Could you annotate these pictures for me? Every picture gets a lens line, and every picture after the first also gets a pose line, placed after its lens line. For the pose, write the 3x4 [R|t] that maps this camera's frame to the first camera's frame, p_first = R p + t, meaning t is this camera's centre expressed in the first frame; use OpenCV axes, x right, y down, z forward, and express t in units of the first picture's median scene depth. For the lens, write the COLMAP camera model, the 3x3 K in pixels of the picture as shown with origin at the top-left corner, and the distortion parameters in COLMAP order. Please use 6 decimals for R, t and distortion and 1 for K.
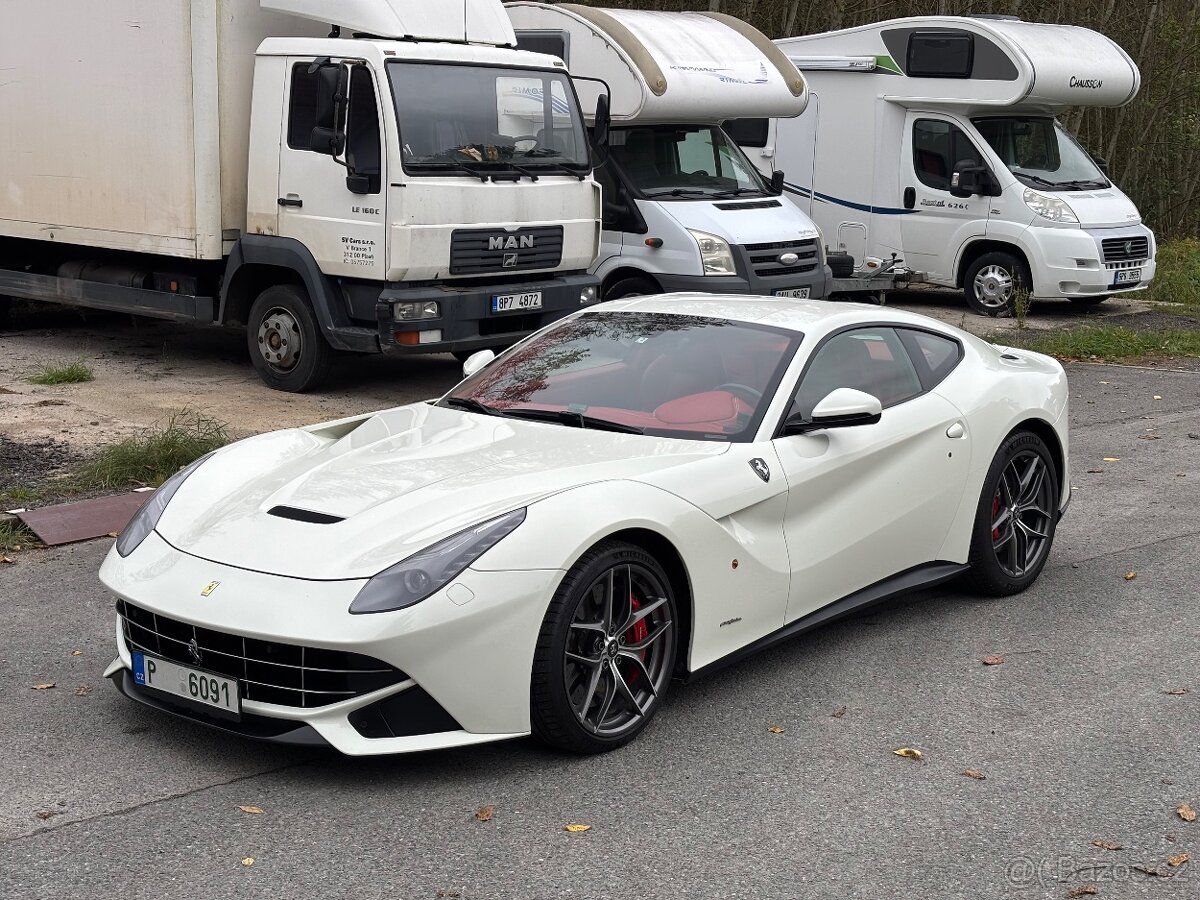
lens RADIAL K [[1782.9, 0, 590.4], [0, 1782.9, 450.7], [0, 0, 1]] dist [0.247422, -0.910277]
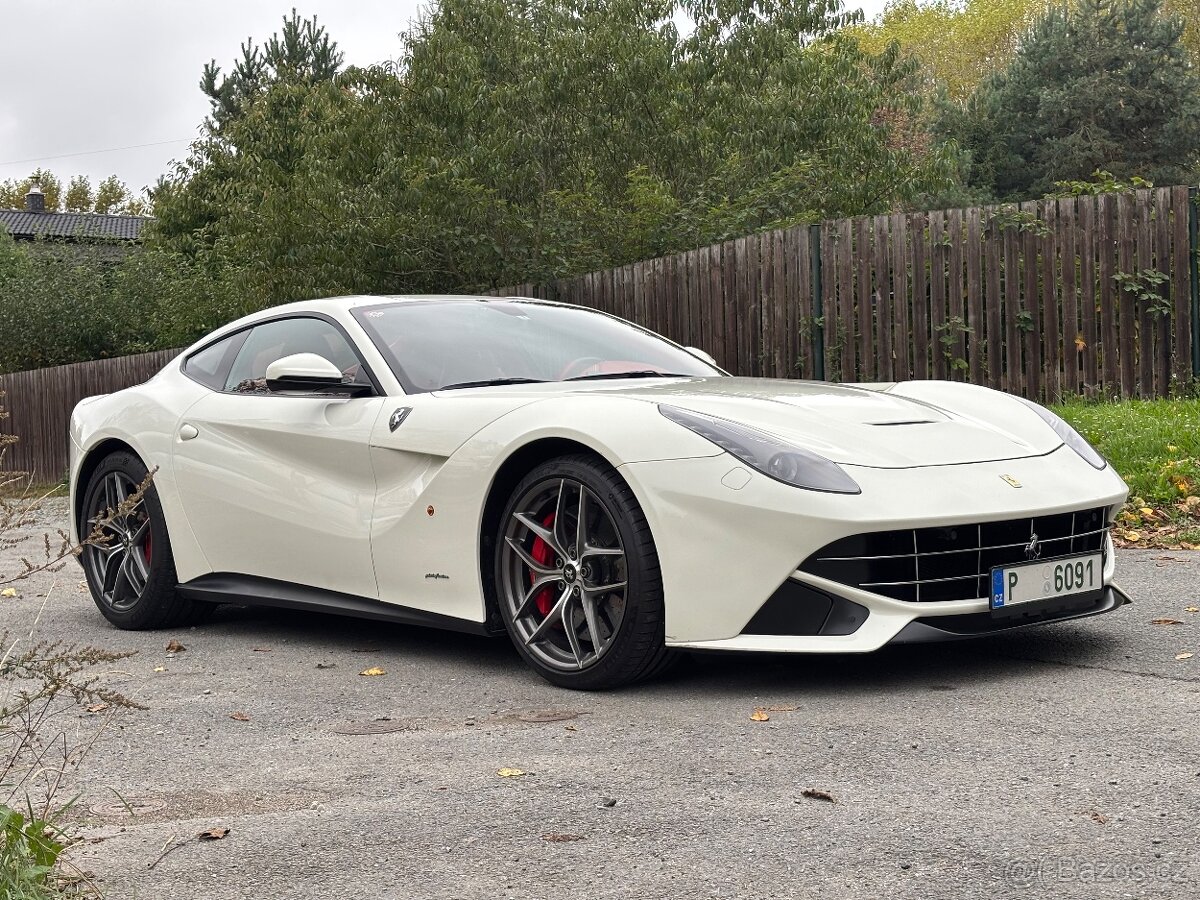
lens RADIAL K [[1782.9, 0, 590.4], [0, 1782.9, 450.7], [0, 0, 1]] dist [0.247422, -0.910277]
pose [[0.134937, -0.033511, 0.990287, -0.533450], [0.209944, 0.977703, 0.004478, 0.006008], [-0.968357, 0.207301, 0.138964, 0.503927]]
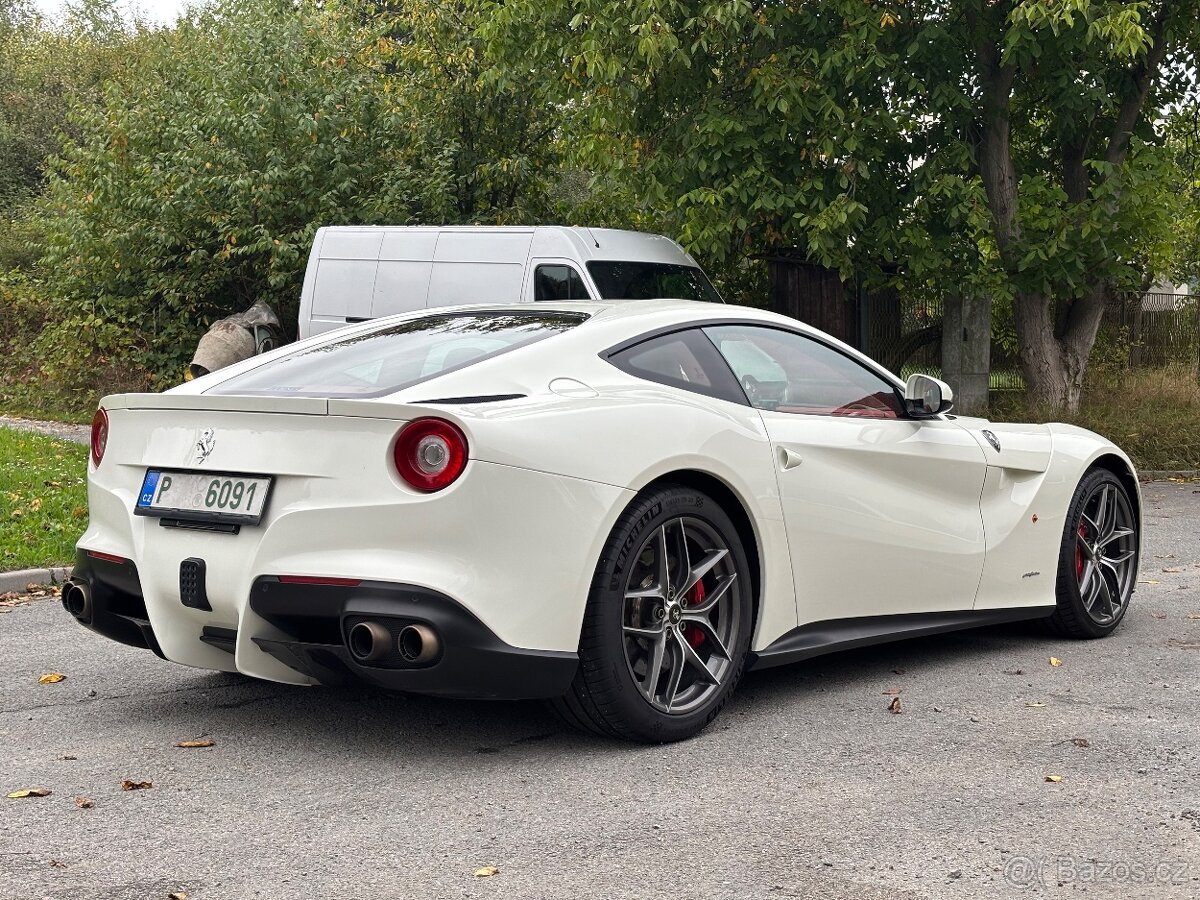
lens RADIAL K [[1782.9, 0, 590.4], [0, 1782.9, 450.7], [0, 0, 1]] dist [0.247422, -0.910277]
pose [[-0.999939, -0.007522, -0.008034, 0.058110], [-0.009039, 0.977748, 0.209590, -0.119121], [0.006279, 0.209650, -0.977756, 1.141662]]
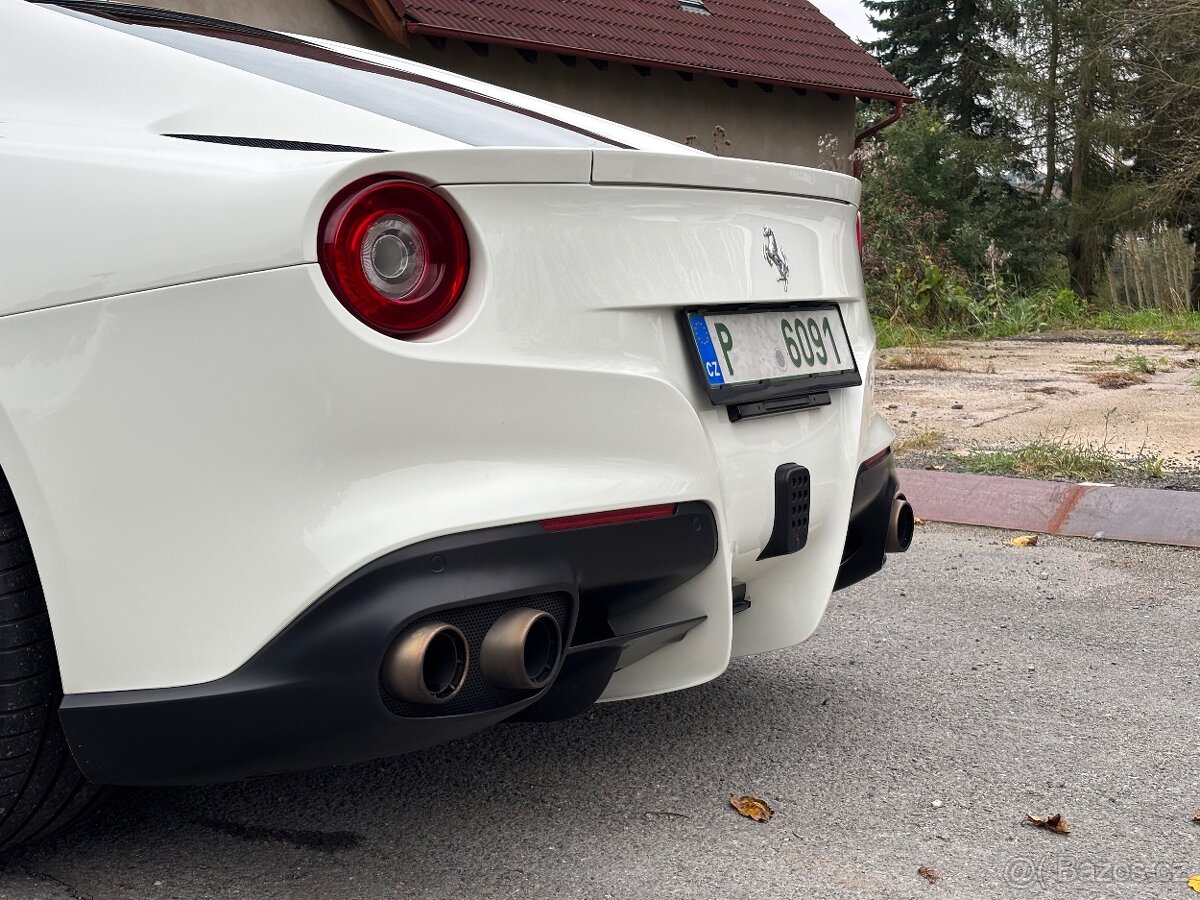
lens RADIAL K [[1788.1, 0, 619.5], [0, 1788.1, 447.1], [0, 0, 1]] dist [0.252441, -0.938927]
pose [[0.180804, 0.107801, -0.977593, 0.356741], [-0.181690, 0.980528, 0.074521, -0.024517], [0.966591, 0.164145, 0.196870, 0.685860]]
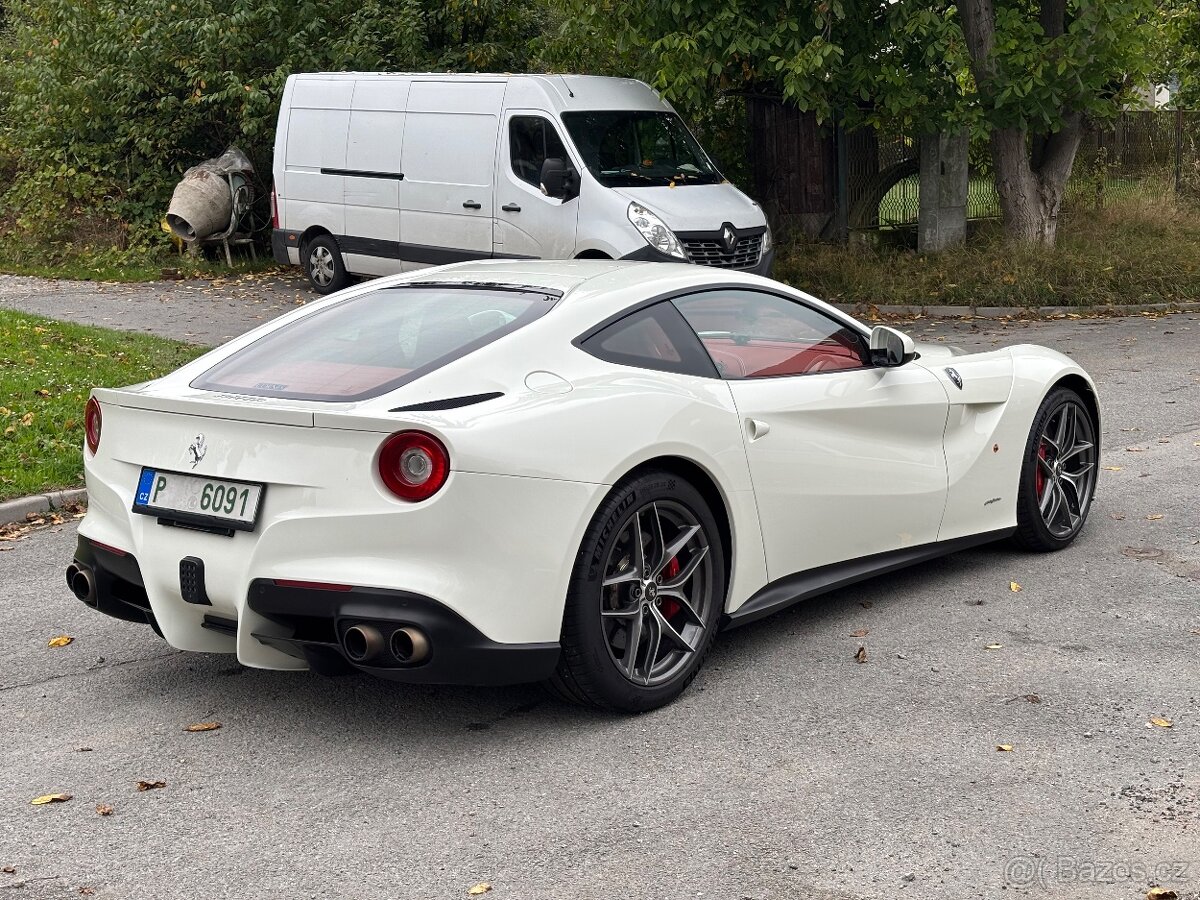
lens RADIAL K [[1782.9, 0, 590.4], [0, 1782.9, 450.7], [0, 0, 1]] dist [0.247422, -0.910277]
pose [[-0.999634, 0.022045, -0.015664, 0.055775], [0.015908, 0.947749, 0.318620, -0.168027], [0.021869, 0.318254, -0.947753, 1.148207]]
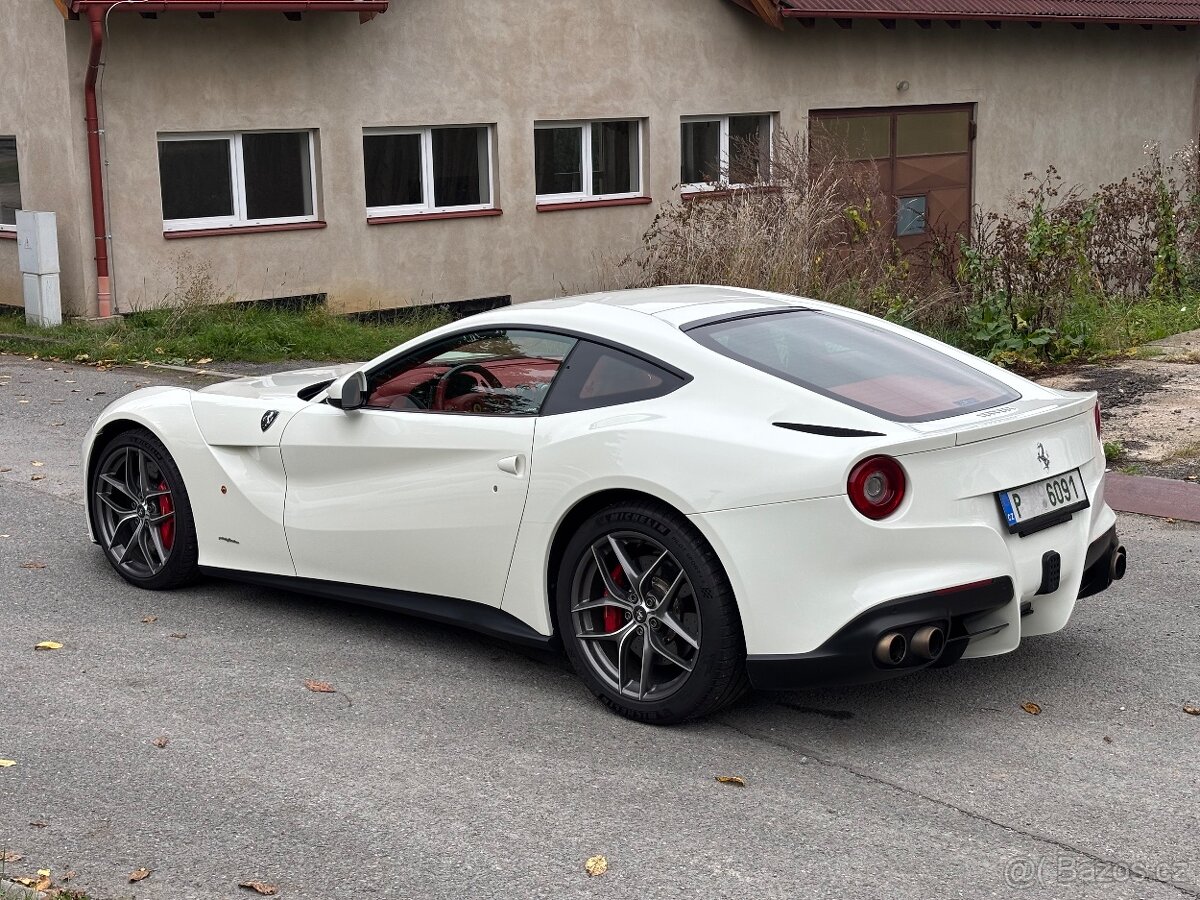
lens RADIAL K [[1782.7, 0, 596.3], [0, 1782.7, 447.8], [0, 0, 1]] dist [0.231099, -0.812998]
pose [[-0.019340, 0.174604, -0.984449, 0.615432], [-0.151880, 0.972693, 0.175503, -0.102925], [0.988210, 0.152912, 0.007707, 0.622607]]
